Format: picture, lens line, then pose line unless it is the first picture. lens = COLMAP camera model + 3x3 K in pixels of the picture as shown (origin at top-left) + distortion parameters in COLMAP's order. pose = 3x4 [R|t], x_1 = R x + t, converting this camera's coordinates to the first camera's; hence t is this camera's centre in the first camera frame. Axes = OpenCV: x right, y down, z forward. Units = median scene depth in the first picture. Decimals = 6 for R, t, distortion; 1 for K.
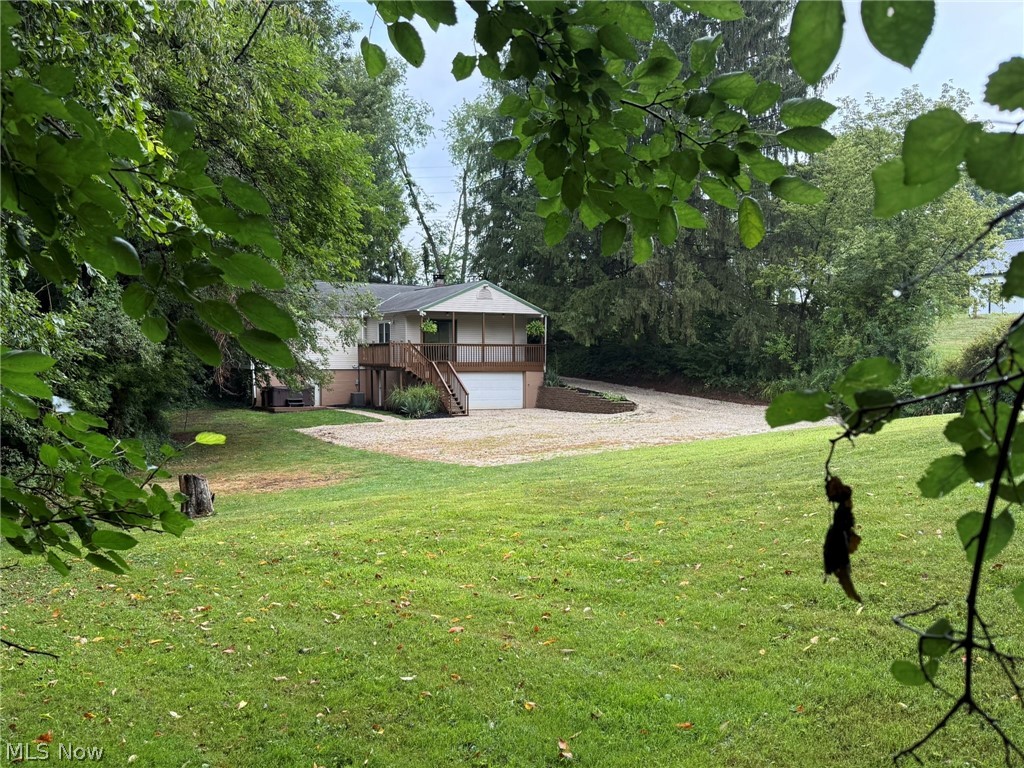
lens RADIAL K [[982.2, 0, 512.0], [0, 982.2, 384.0], [0, 0, 1]] dist [0.138415, 0.000430]
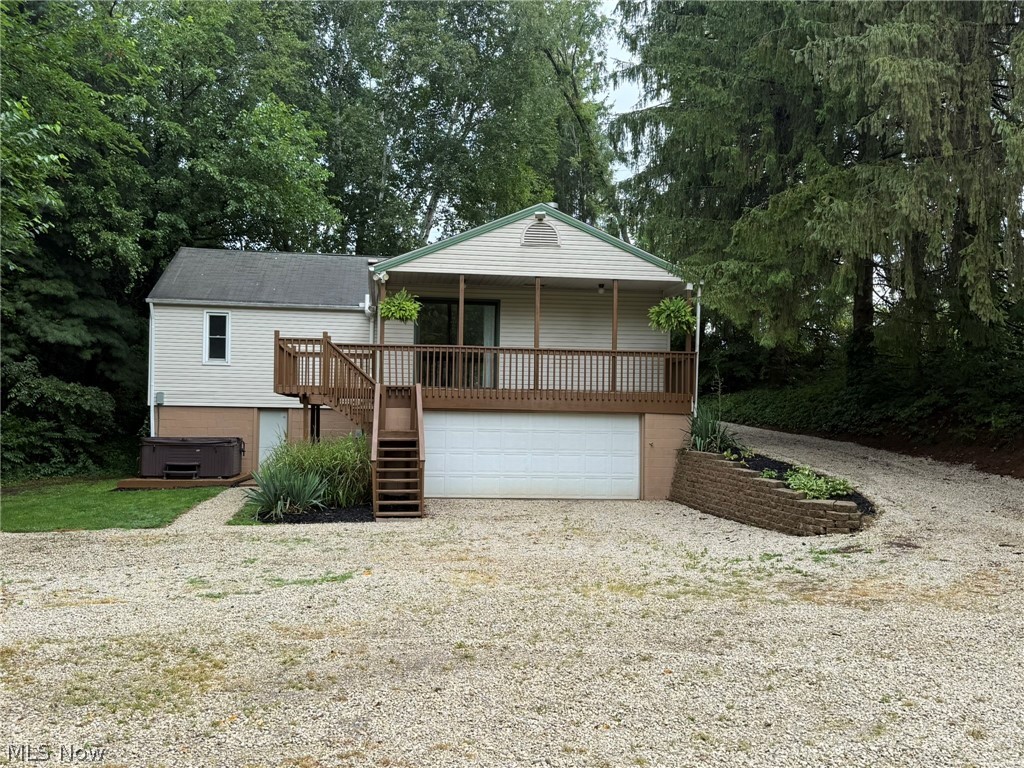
lens RADIAL K [[994.9, 0, 512.0], [0, 994.9, 384.0], [0, 0, 1]] dist [0.215328, -0.529140]
pose [[0.930179, 0.000949, -0.367106, 0.121586], [-0.025319, 0.997781, -0.061577, 0.002552], [0.366233, 0.066572, 0.928139, 0.574017]]
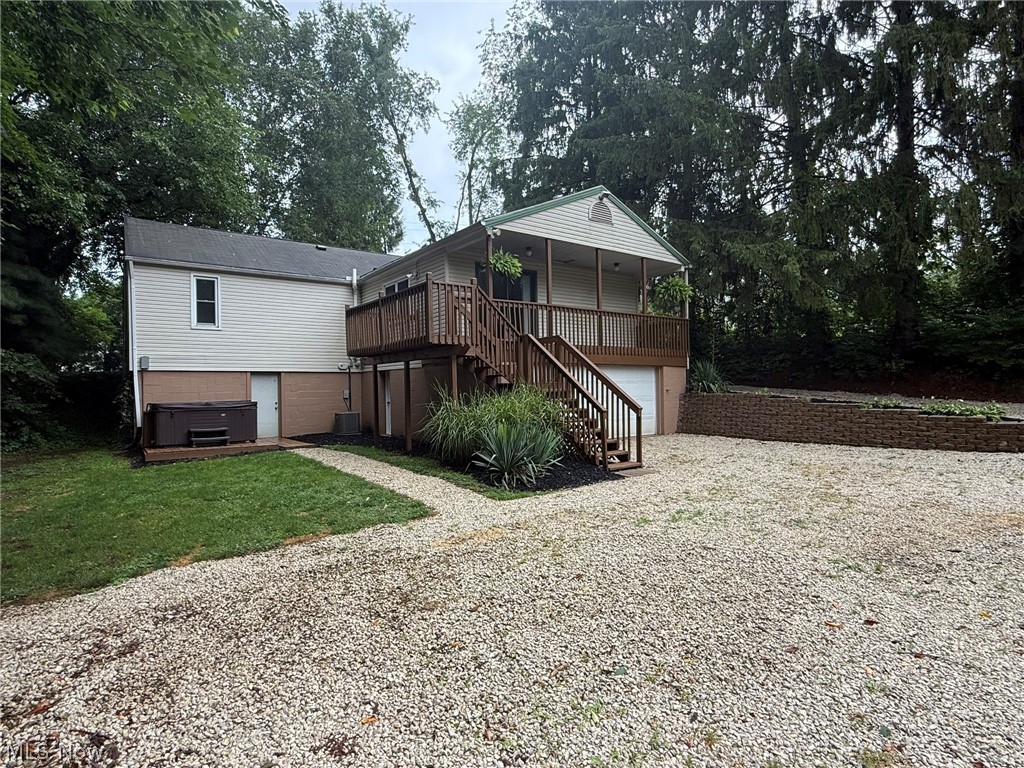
lens RADIAL K [[547.5, 0, 512.0], [0, 547.5, 384.0], [0, 0, 1]] dist [-0.004236, 0.000910]
pose [[0.991977, -0.015694, 0.125443, -0.107954], [0.020244, 0.999179, -0.035082, 0.005831], [-0.124789, 0.037340, 0.991480, 0.713492]]
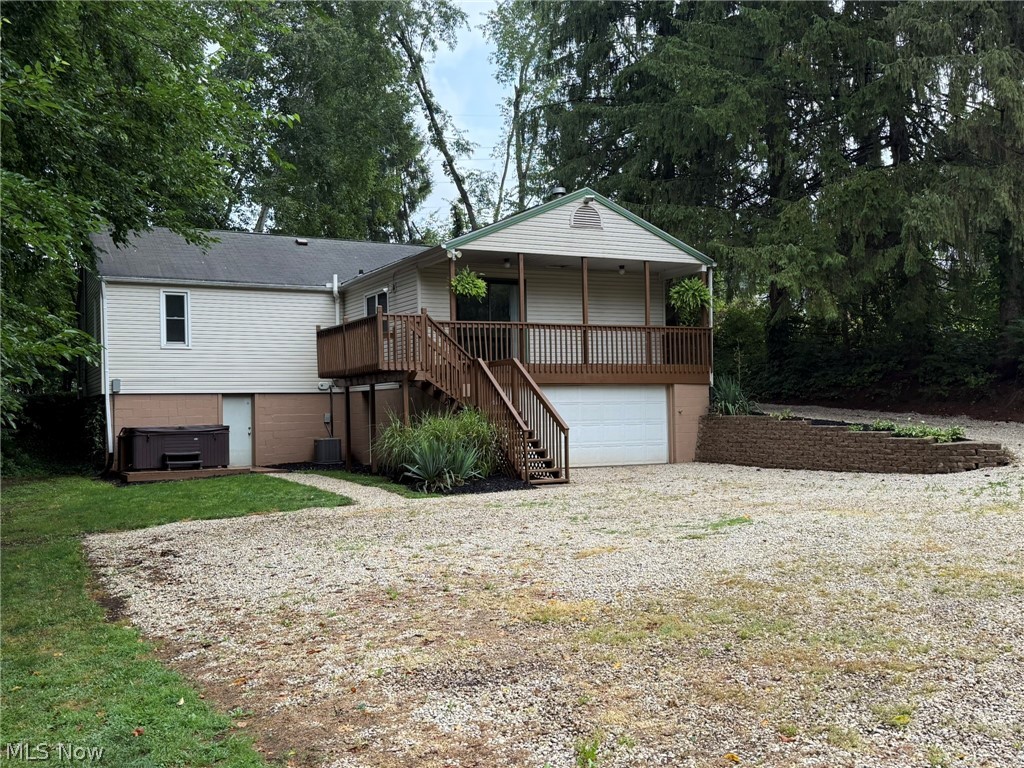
lens RADIAL K [[994.9, 0, 512.0], [0, 994.9, 384.0], [0, 0, 1]] dist [0.215328, -0.529140]
pose [[0.999213, -0.021748, -0.033165, -0.047858], [0.019842, 0.998190, -0.056776, 0.012729], [0.034340, 0.056073, 0.997836, 0.521091]]
